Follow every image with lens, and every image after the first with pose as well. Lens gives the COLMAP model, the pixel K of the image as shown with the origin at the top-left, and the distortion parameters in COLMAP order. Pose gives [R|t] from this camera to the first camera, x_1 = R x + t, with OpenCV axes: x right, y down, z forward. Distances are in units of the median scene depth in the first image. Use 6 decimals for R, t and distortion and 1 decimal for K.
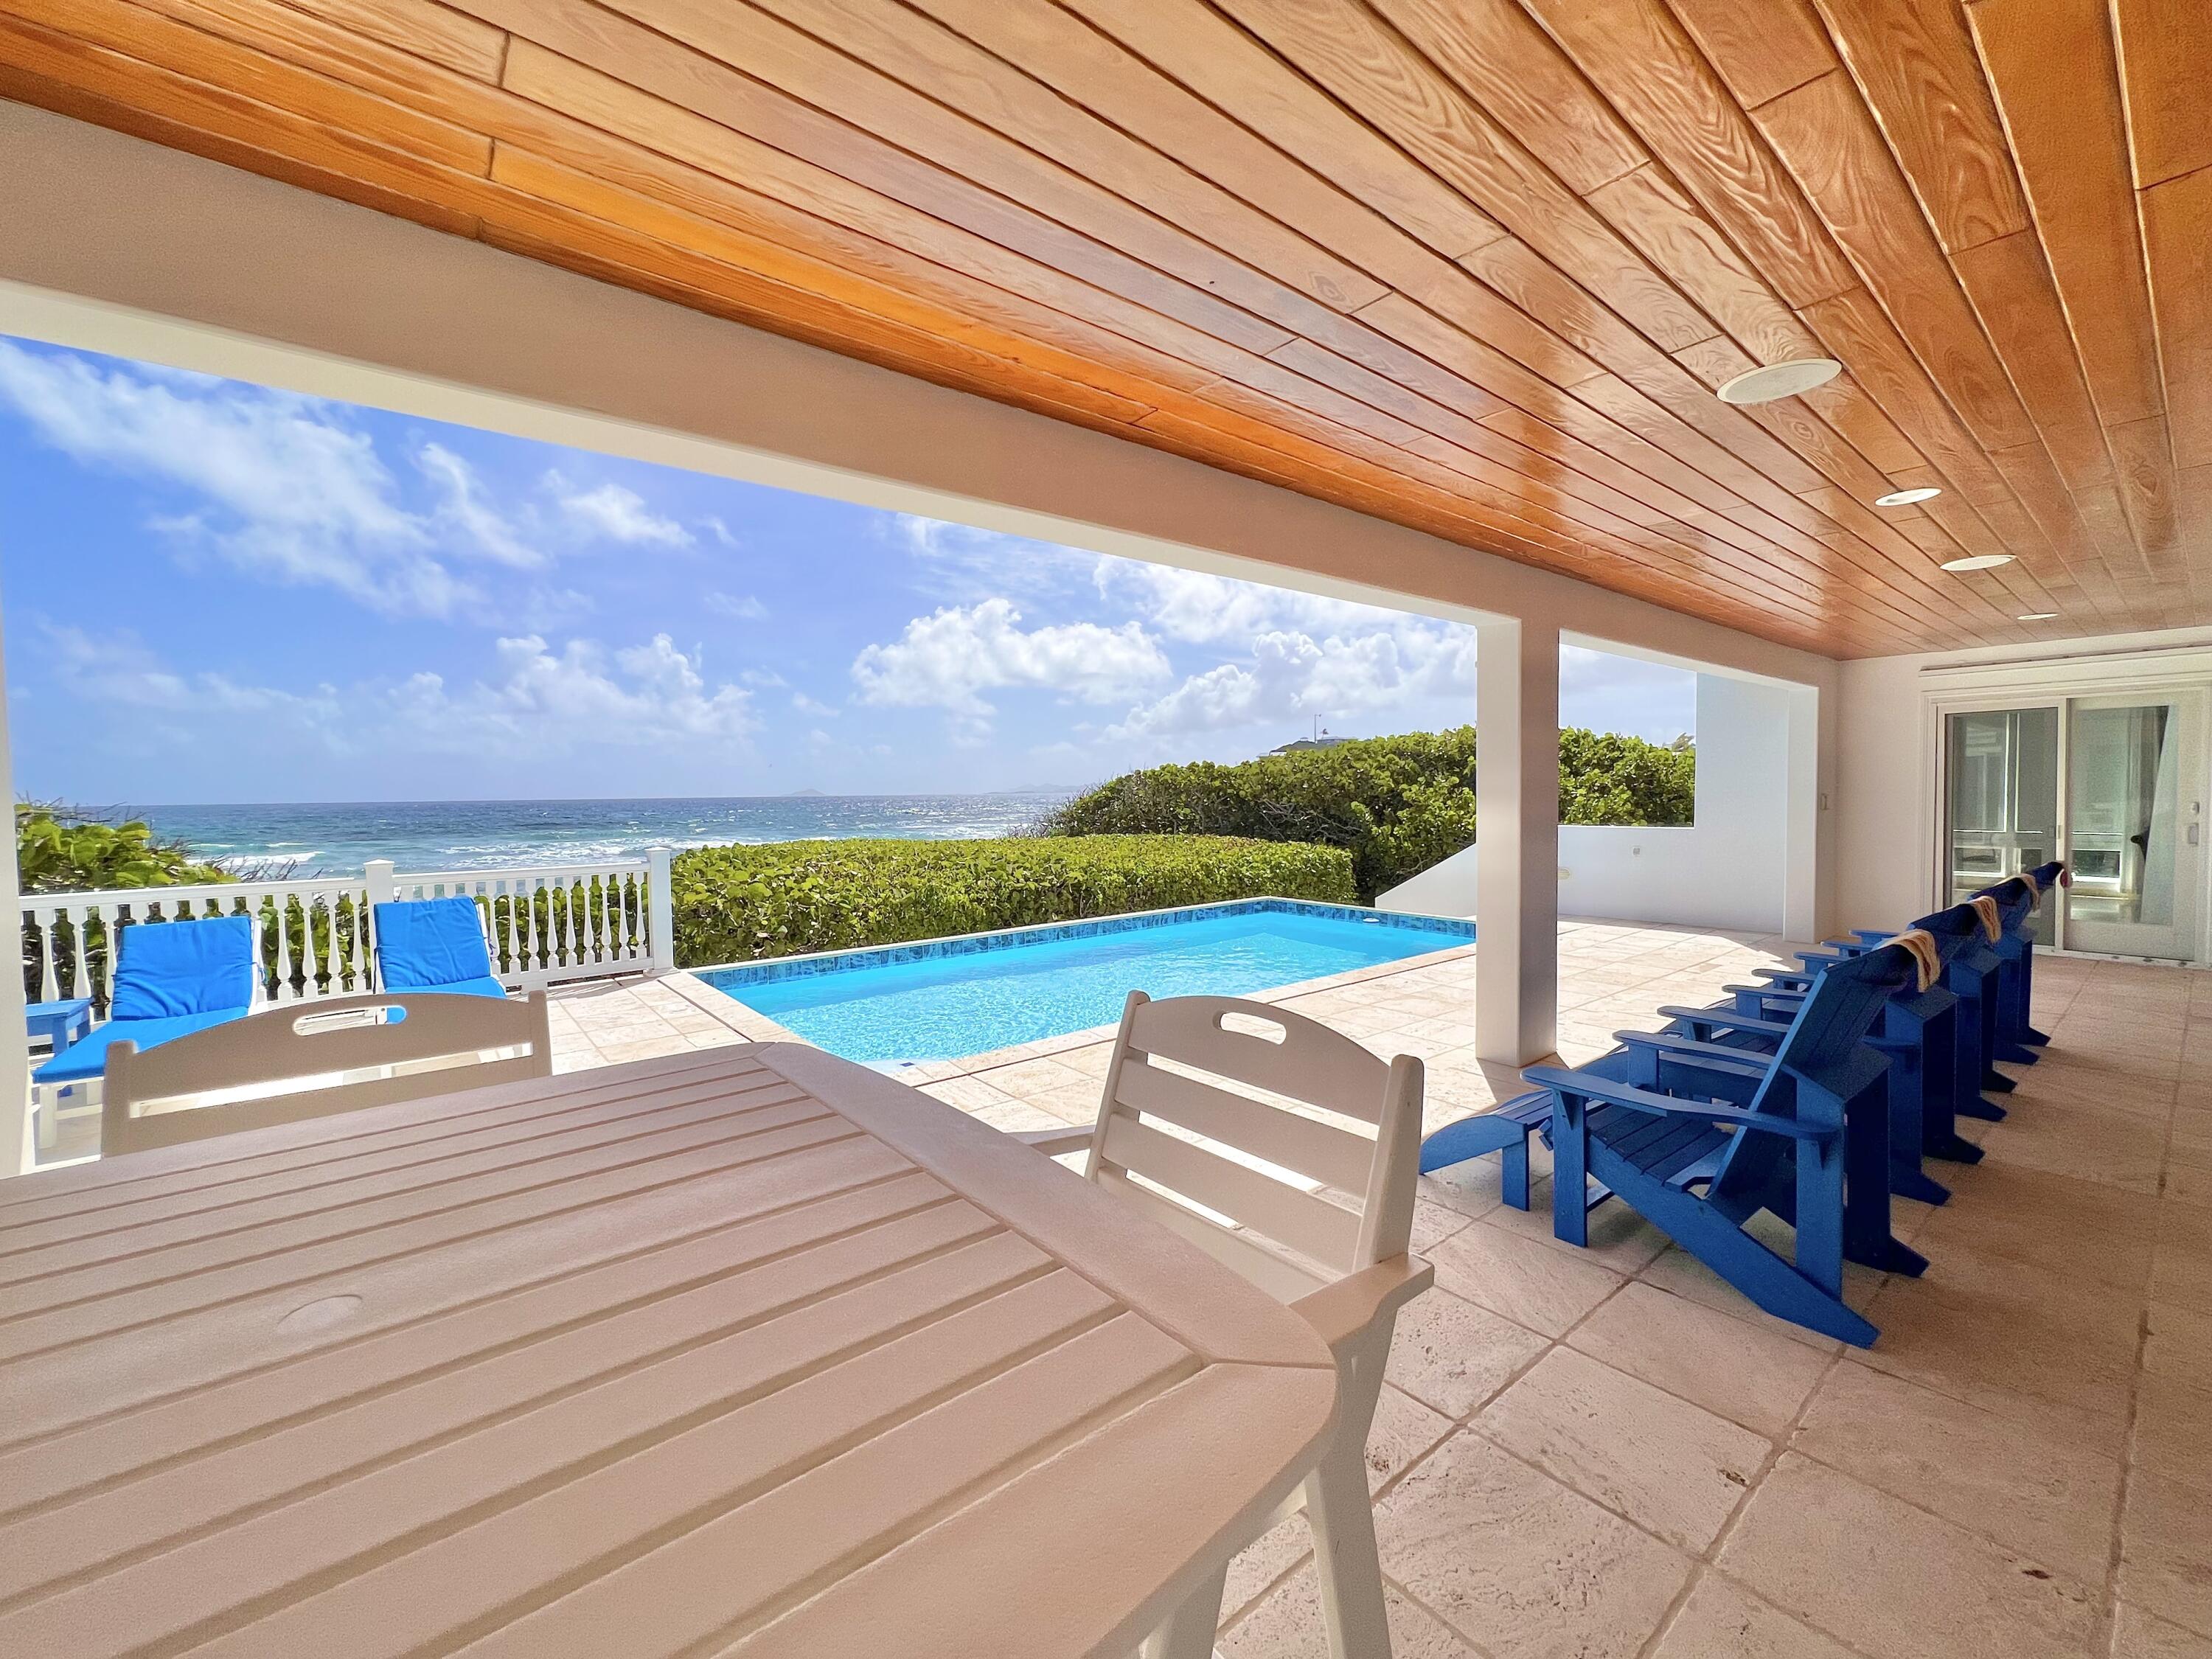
lens RADIAL K [[892.7, 0, 1100.0], [0, 892.7, 827.0], [0, 0, 1]] dist [-0.001716, 0.000824]
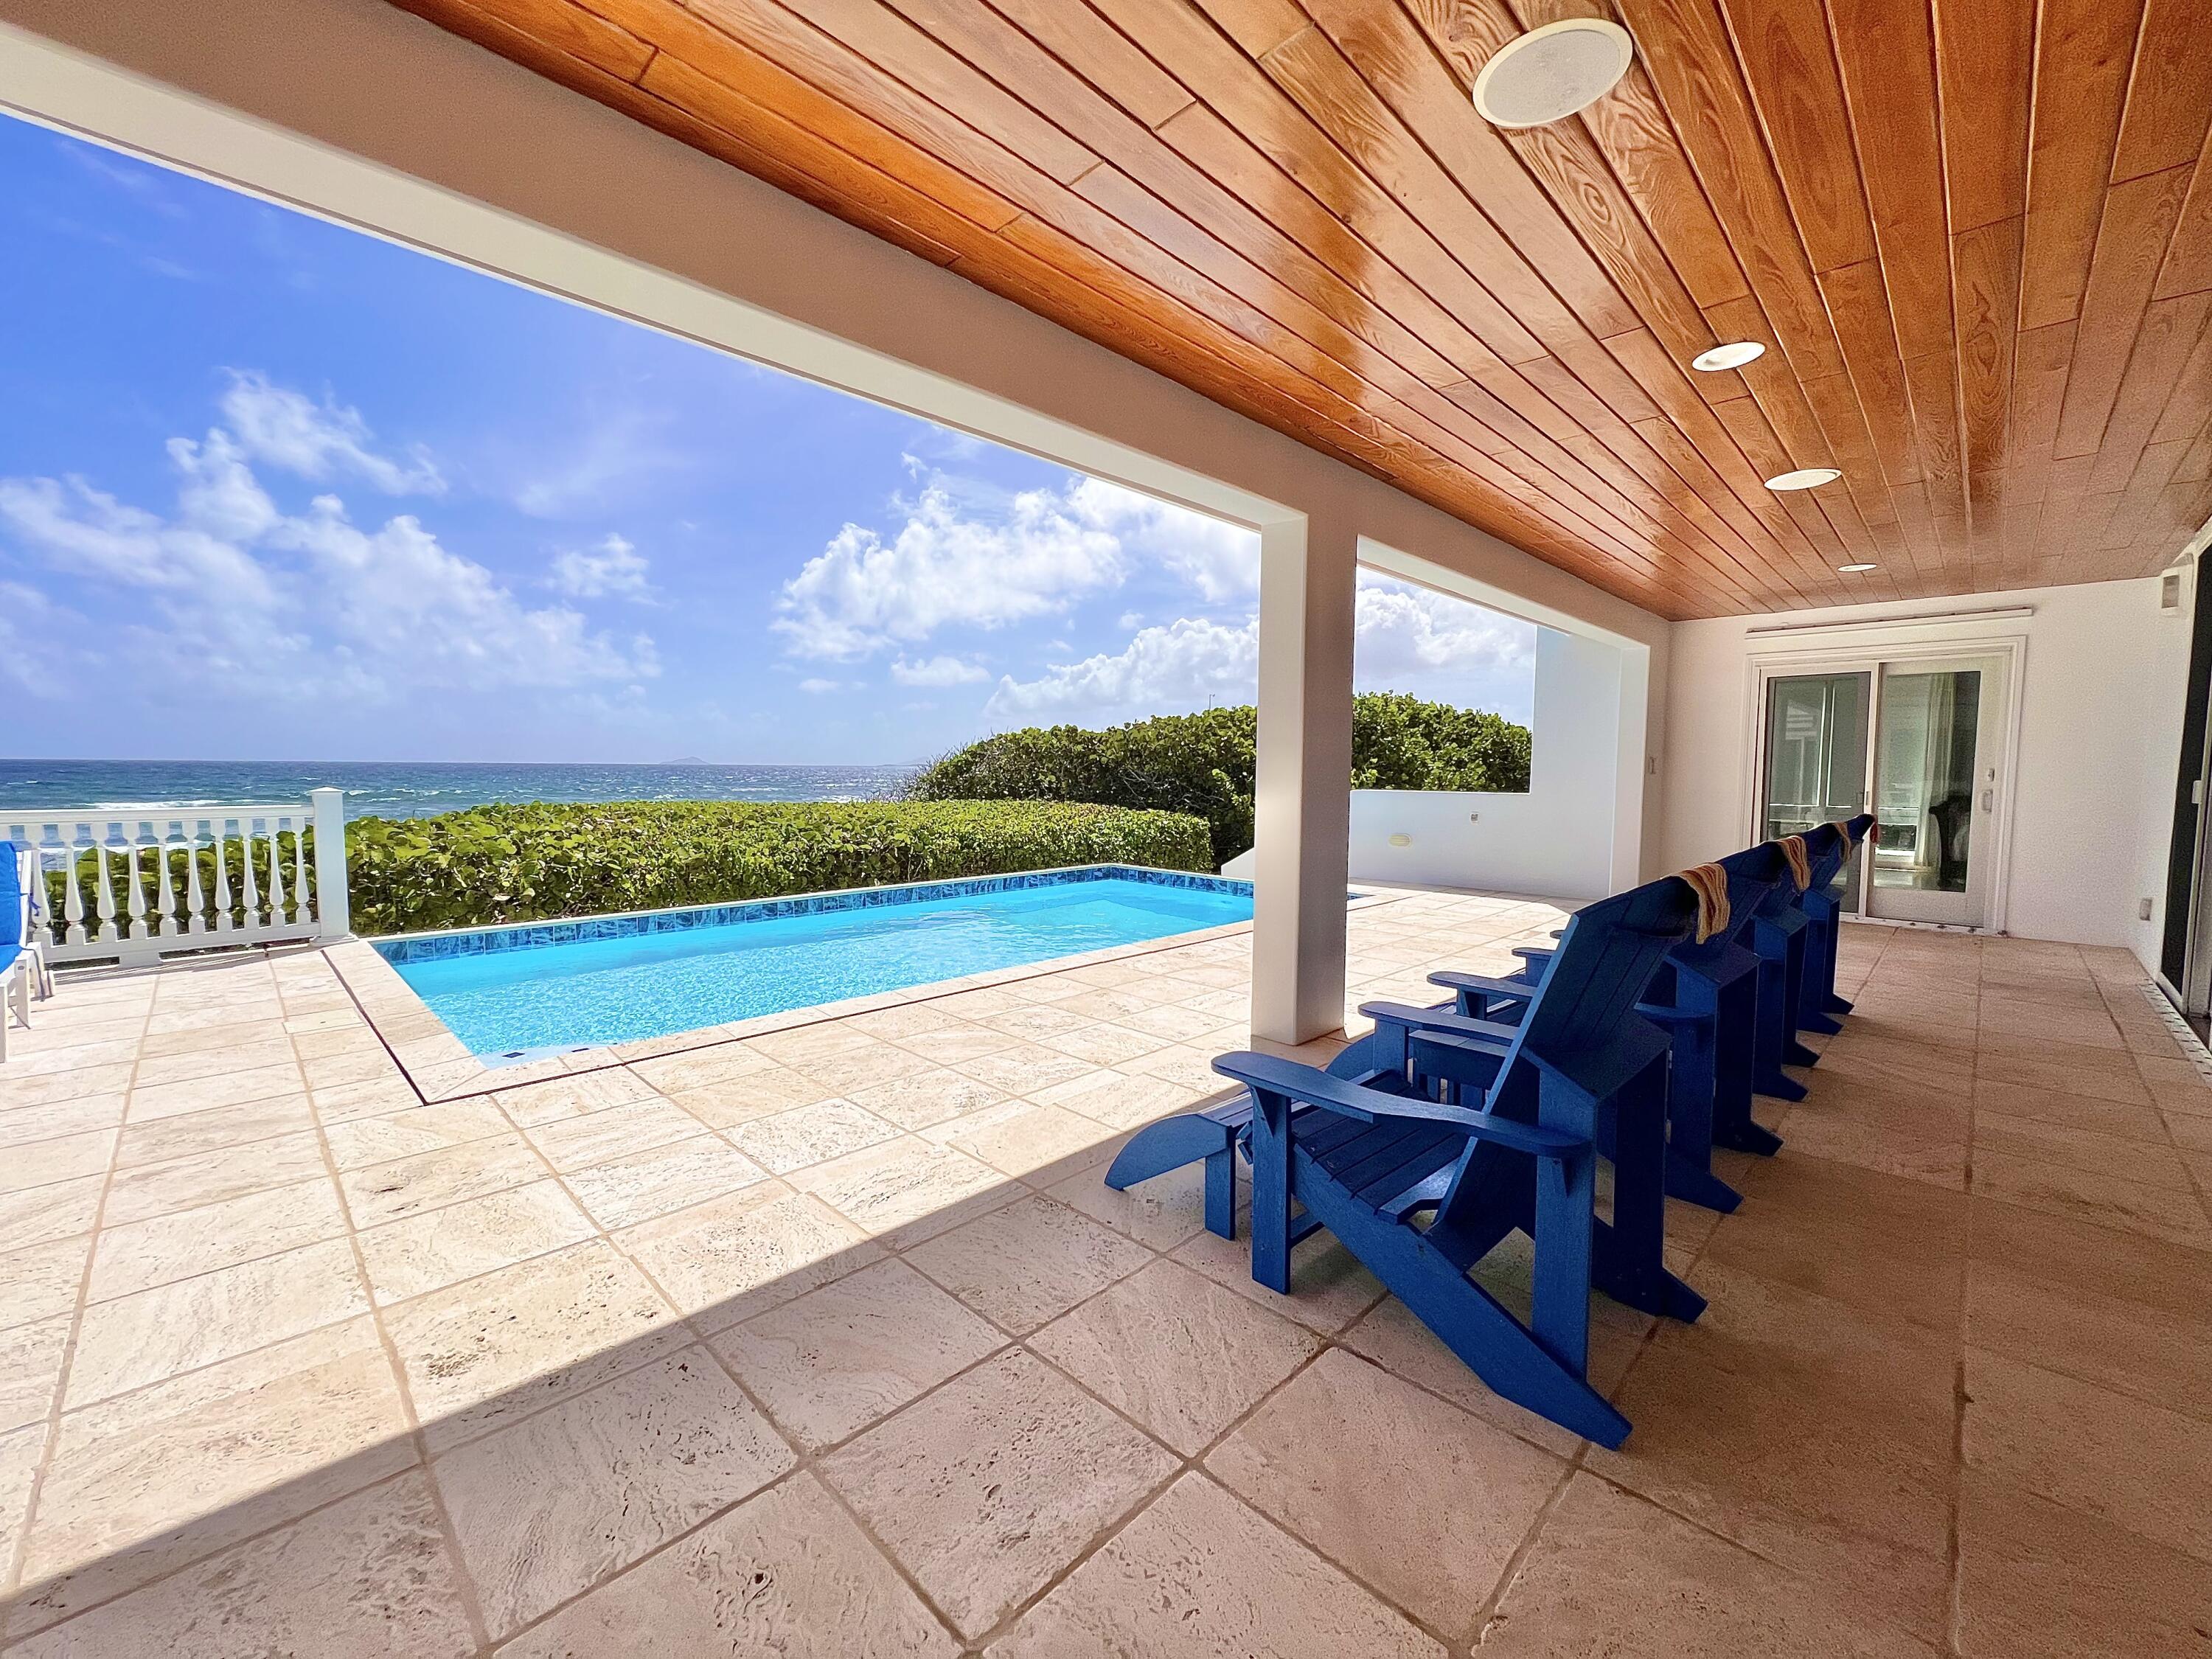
lens RADIAL K [[892.7, 0, 1099.0], [0, 892.7, 827.1], [0, 0, 1]] dist [-0.001716, 0.000824]
pose [[0.993313, 0.013709, 0.114638, 0.134538], [-0.016840, 0.999510, 0.026389, 0.030057], [-0.114220, -0.028143, 0.993057, 0.131848]]
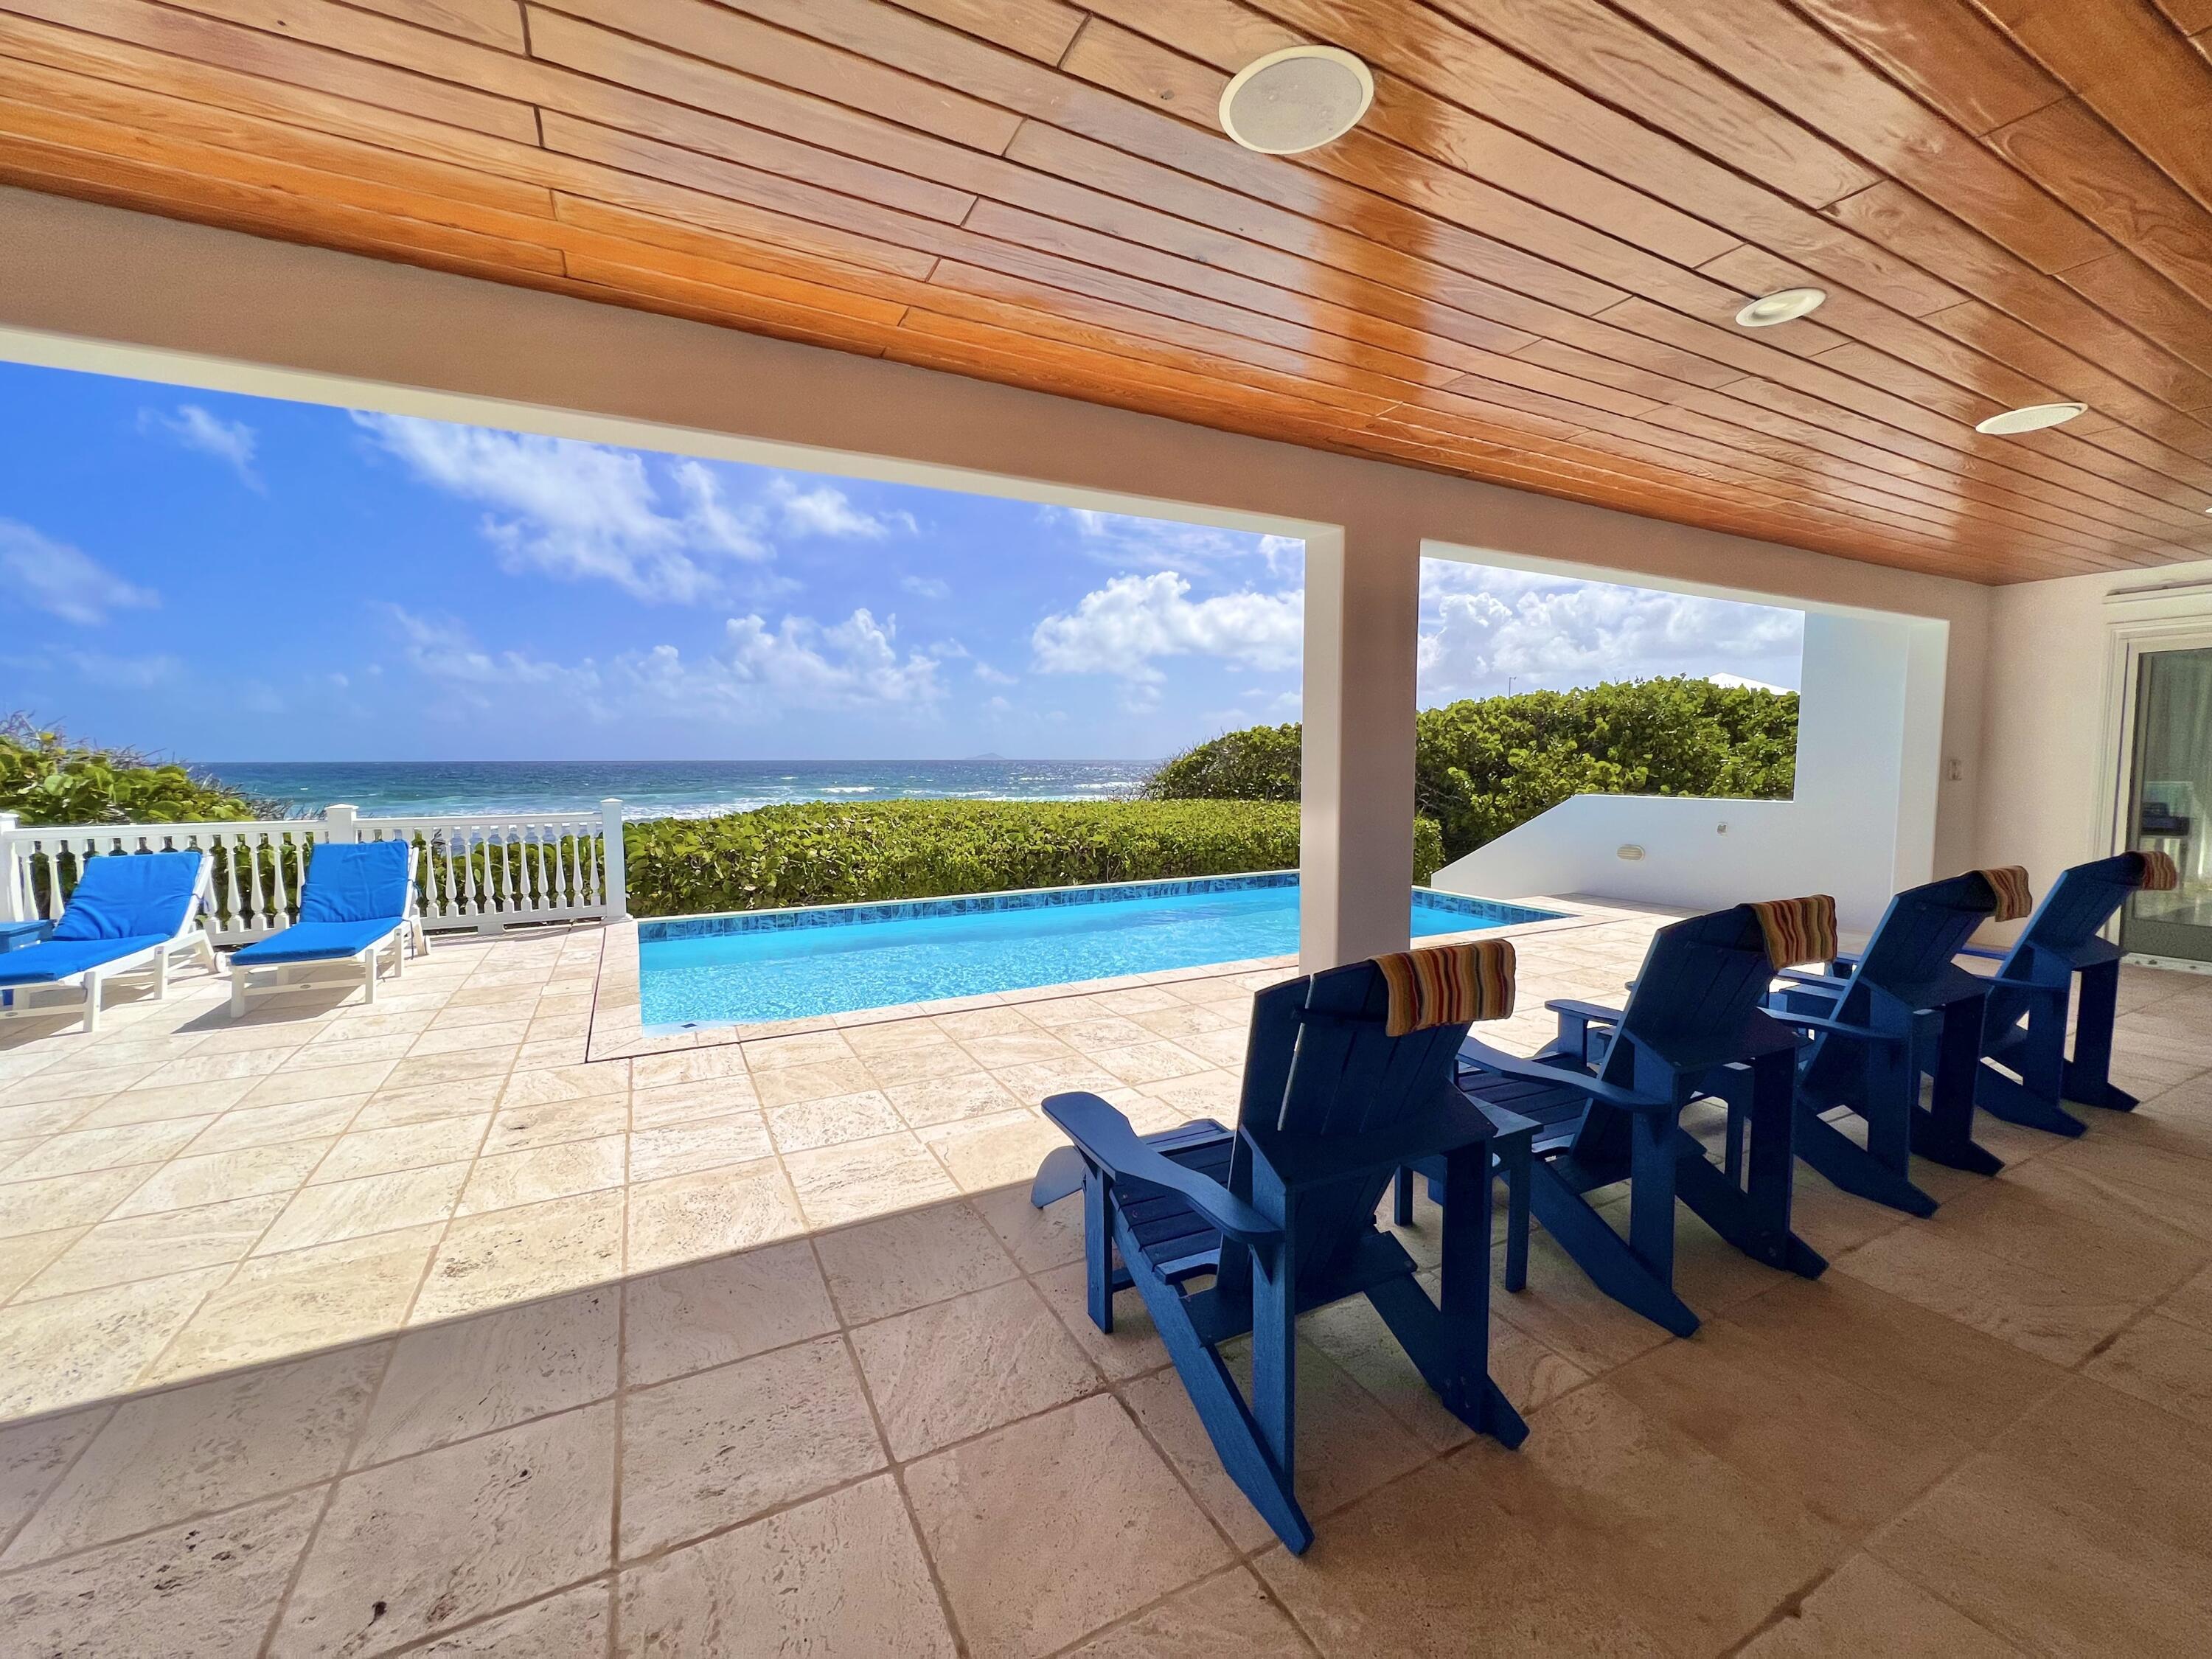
lens RADIAL K [[892.7, 0, 1096.1], [0, 892.7, 827.1], [0, 0, 1]] dist [-0.001716, 0.000824]
pose [[0.980714, 0.025154, -0.193824, 0.301747], [-0.017752, 0.999049, 0.039831, 0.004990], [0.194641, -0.035622, 0.980227, 0.121546]]
